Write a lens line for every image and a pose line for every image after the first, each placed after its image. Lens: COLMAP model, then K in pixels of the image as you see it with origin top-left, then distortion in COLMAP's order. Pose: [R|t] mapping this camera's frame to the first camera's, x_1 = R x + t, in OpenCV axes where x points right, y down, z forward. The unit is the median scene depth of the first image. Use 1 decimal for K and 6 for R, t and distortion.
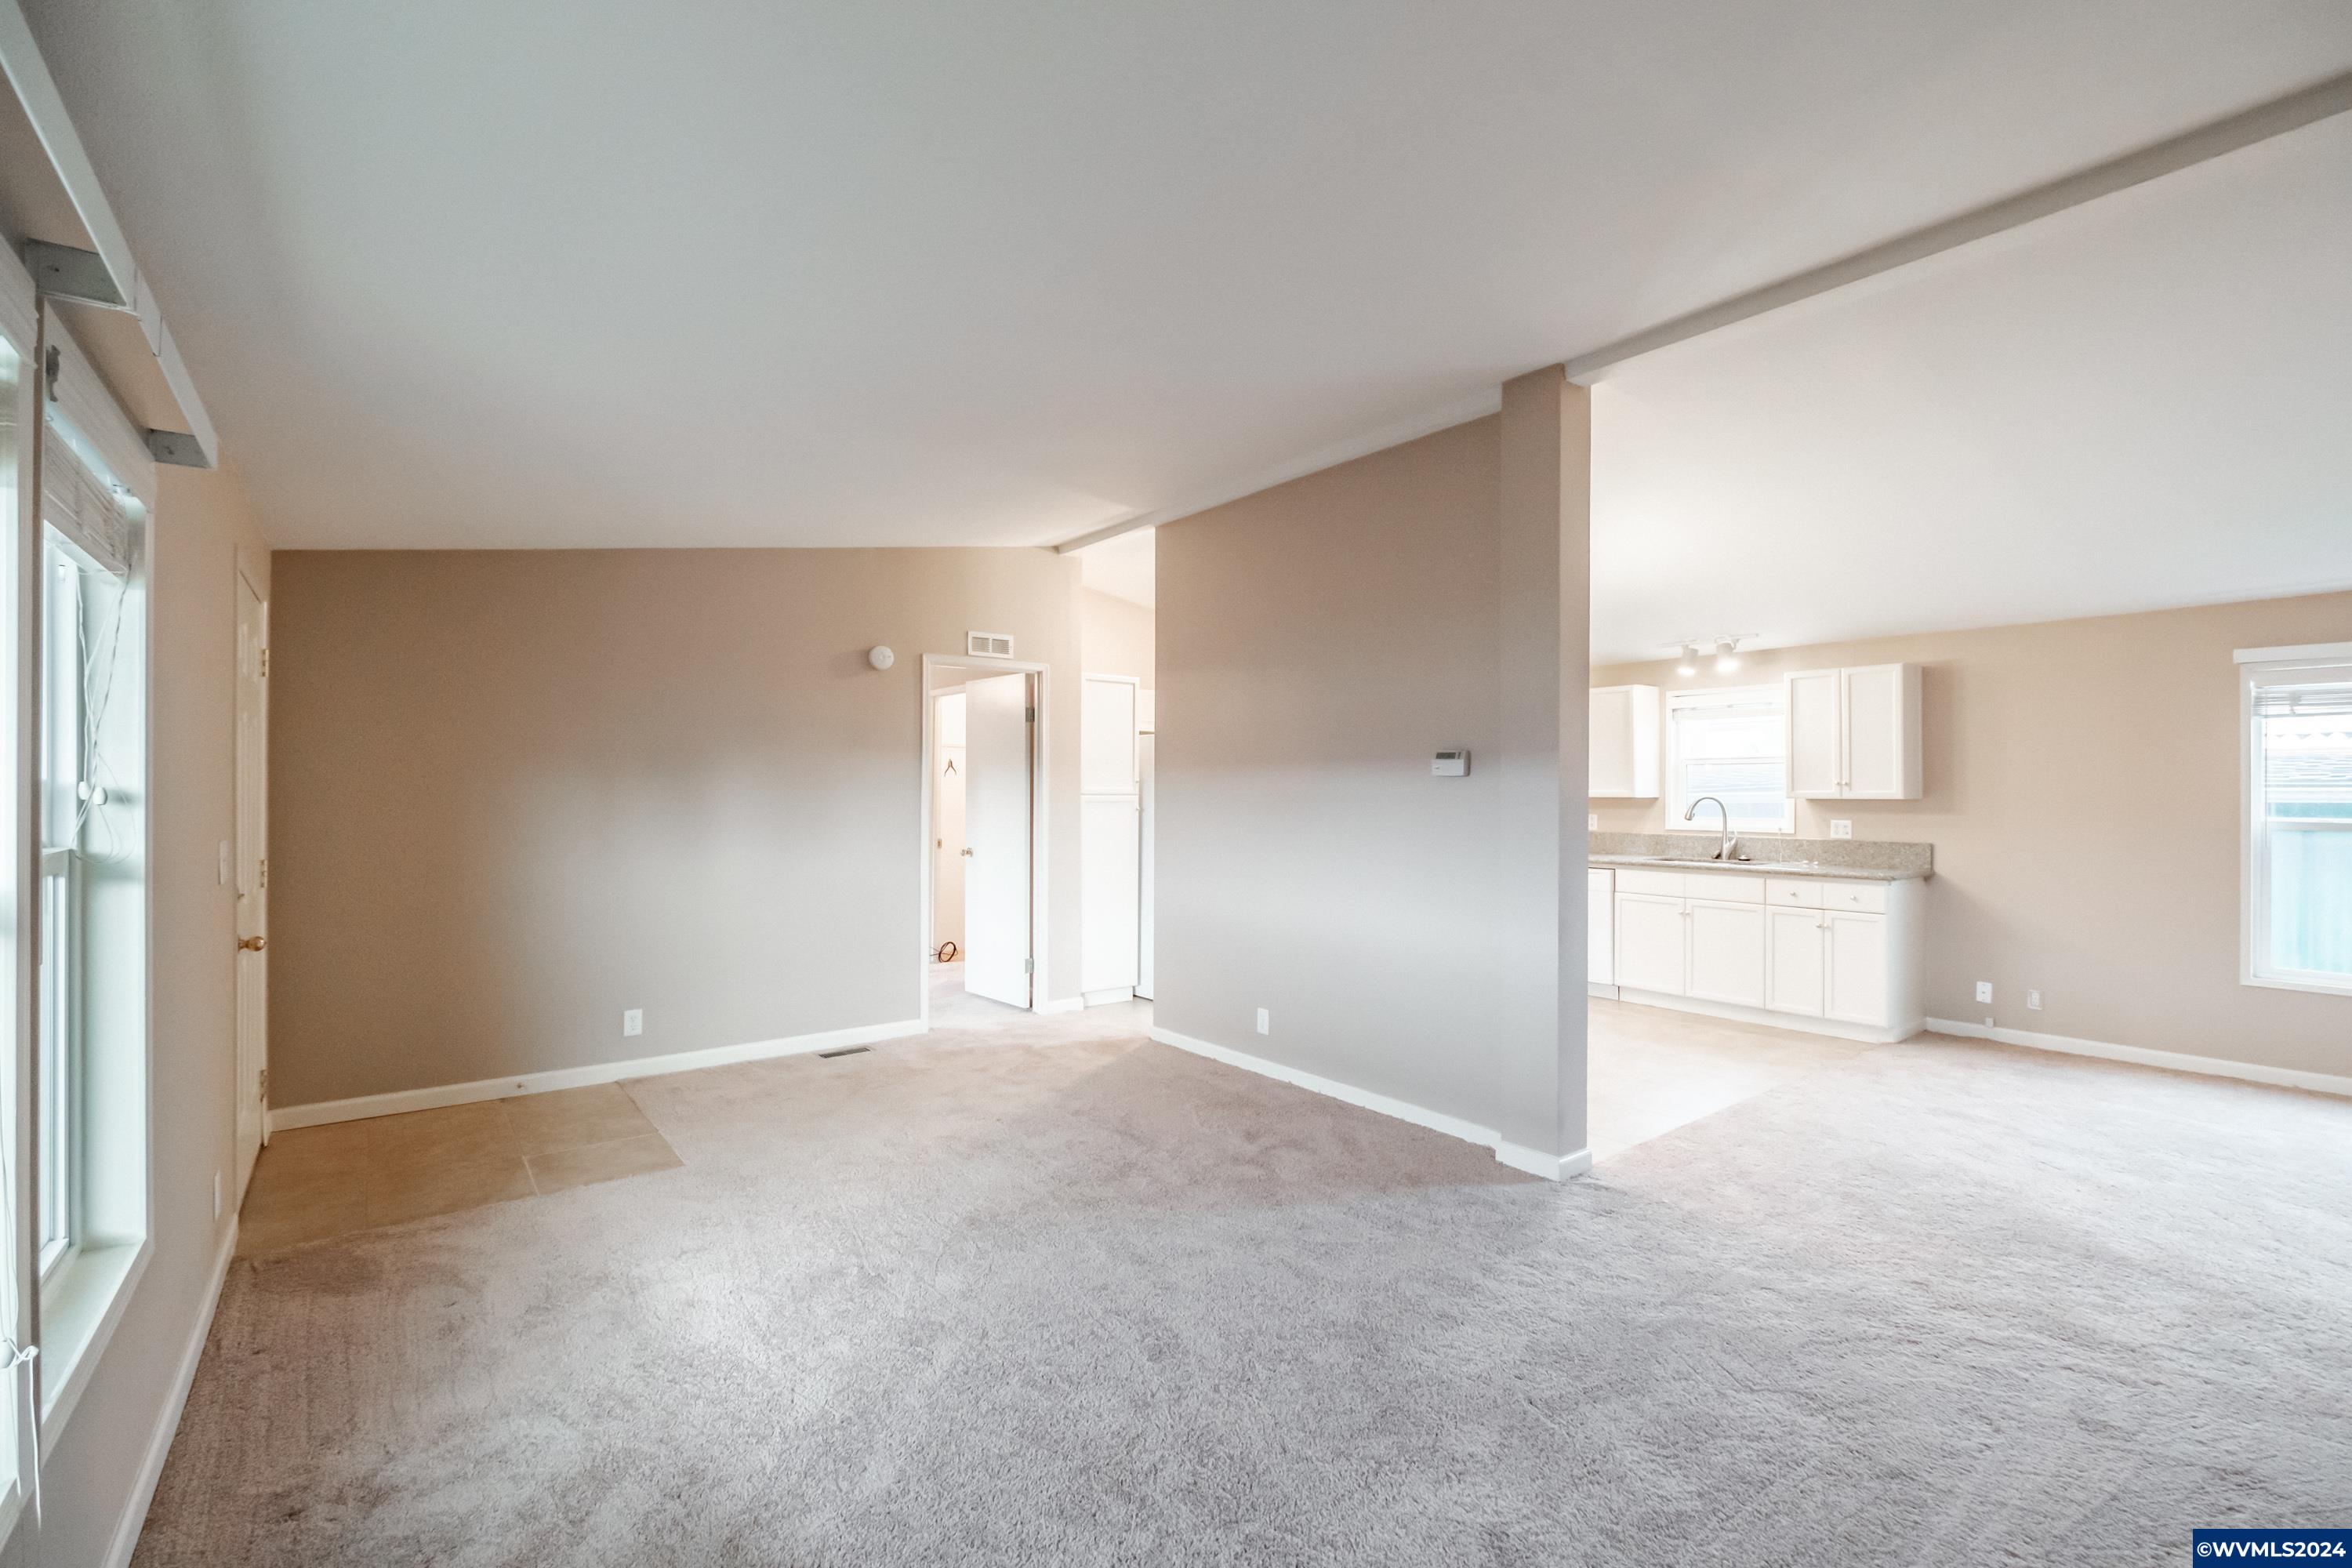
lens RADIAL K [[1018.2, 0, 1176.0], [0, 1018.2, 785.9], [0, 0, 1]] dist [-0.001158, -0.000478]
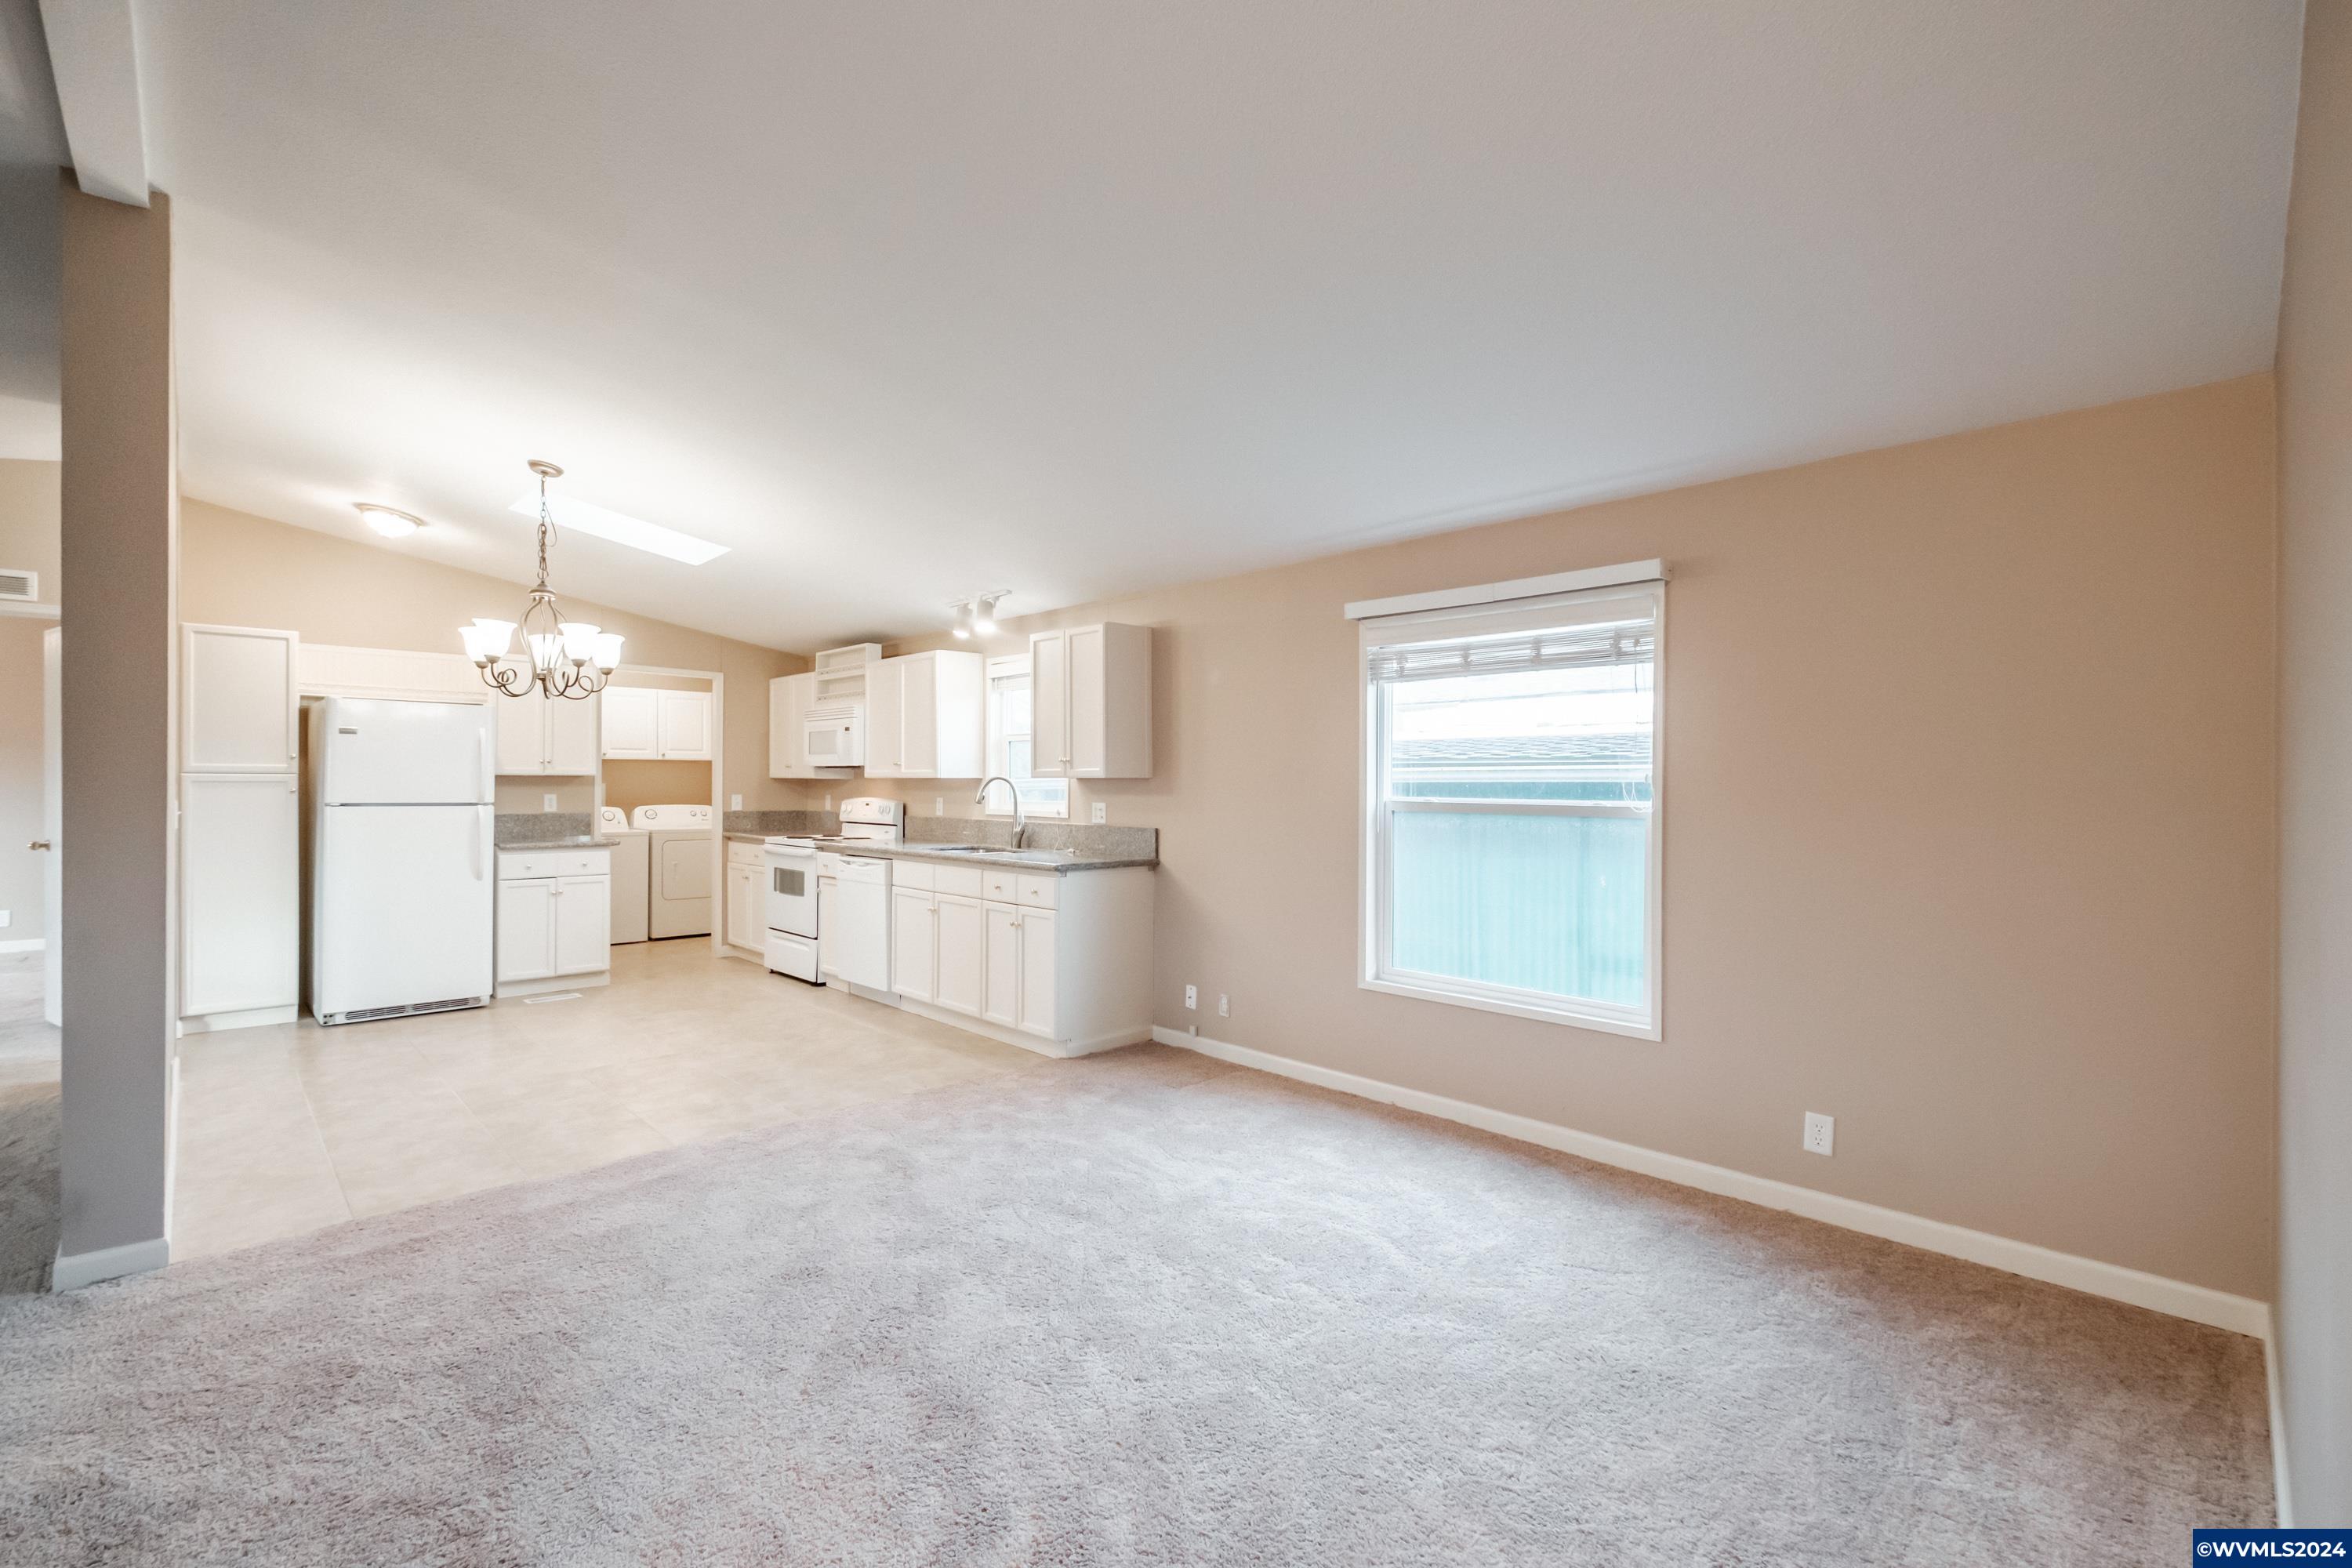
lens RADIAL K [[1018.2, 0, 1171.1], [0, 1018.2, 781.9], [0, 0, 1]] dist [-0.001158, -0.000478]
pose [[0.995176, 0.000752, 0.098101, 0.645373], [-0.001358, 0.999980, 0.006103, 0.010652], [-0.098095, -0.006207, 0.995158, 0.117970]]
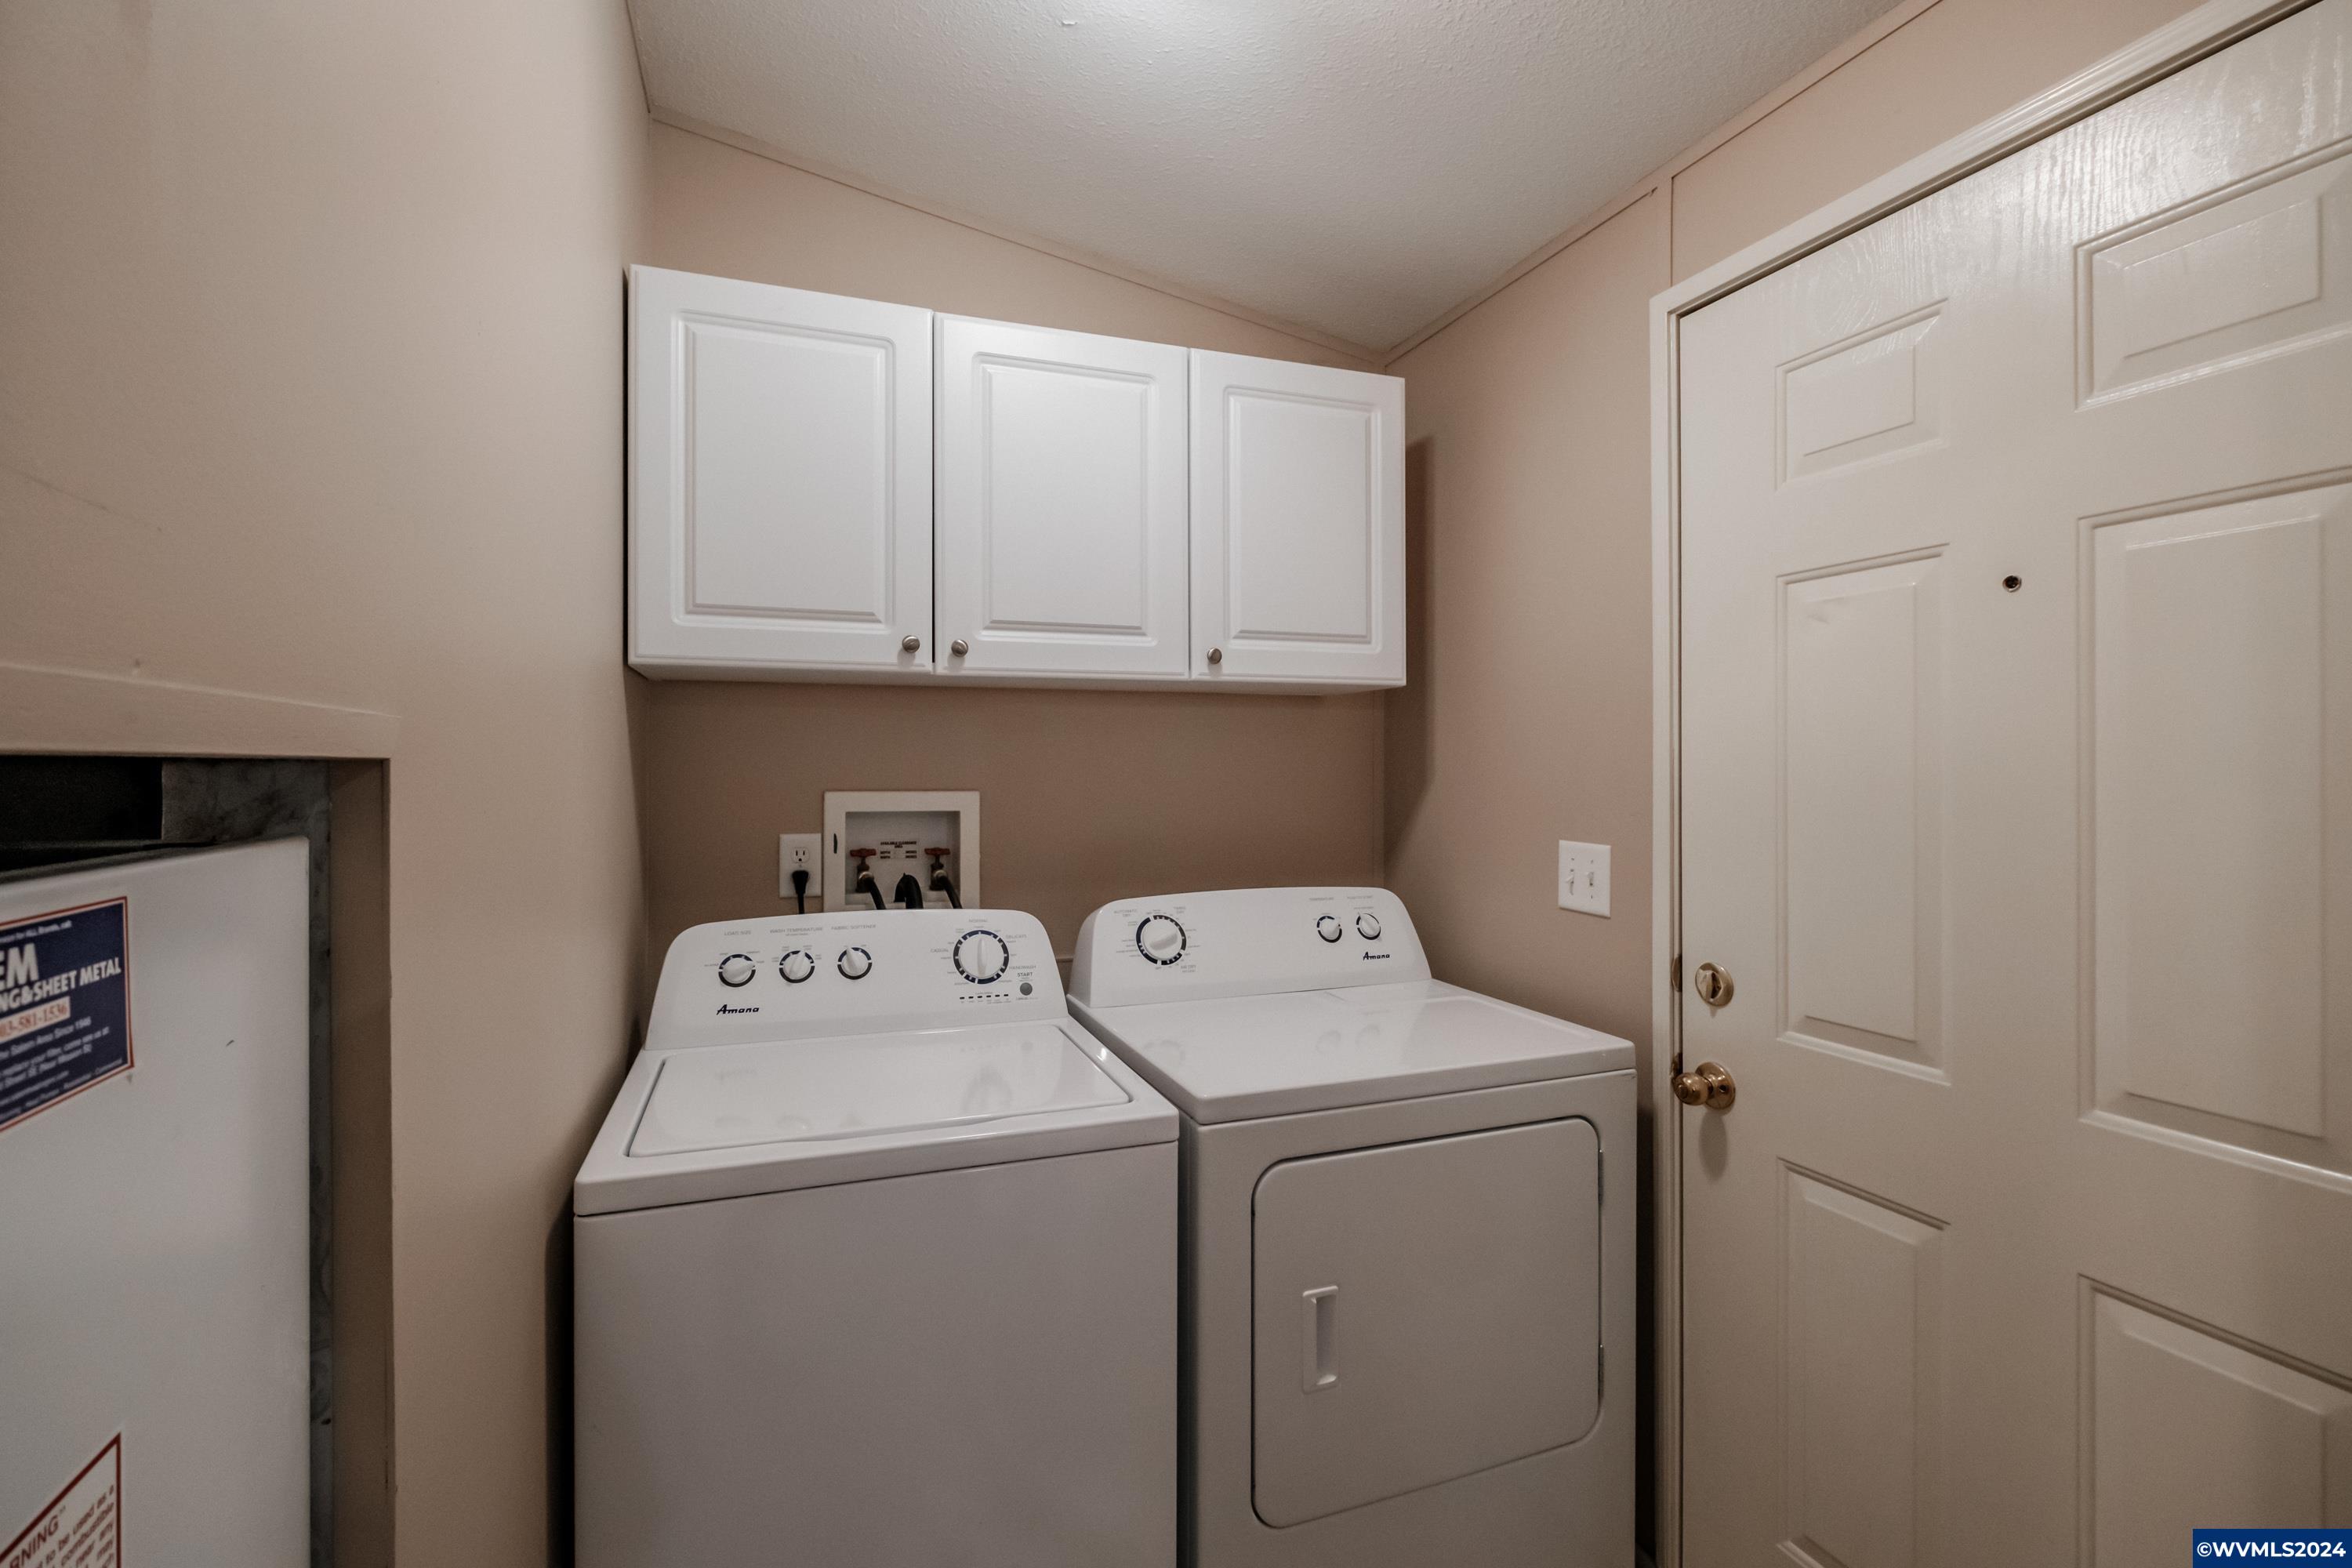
lens RADIAL K [[1018.2, 0, 1167.8], [0, 1018.2, 777.2], [0, 0, 1]] dist [-0.001158, -0.000478]
pose [[0.958452, -0.006250, -0.285187, 0.136268], [0.006333, 0.999980, -0.000631, 0.017871], [0.285185, -0.001201, 0.958472, 1.347779]]
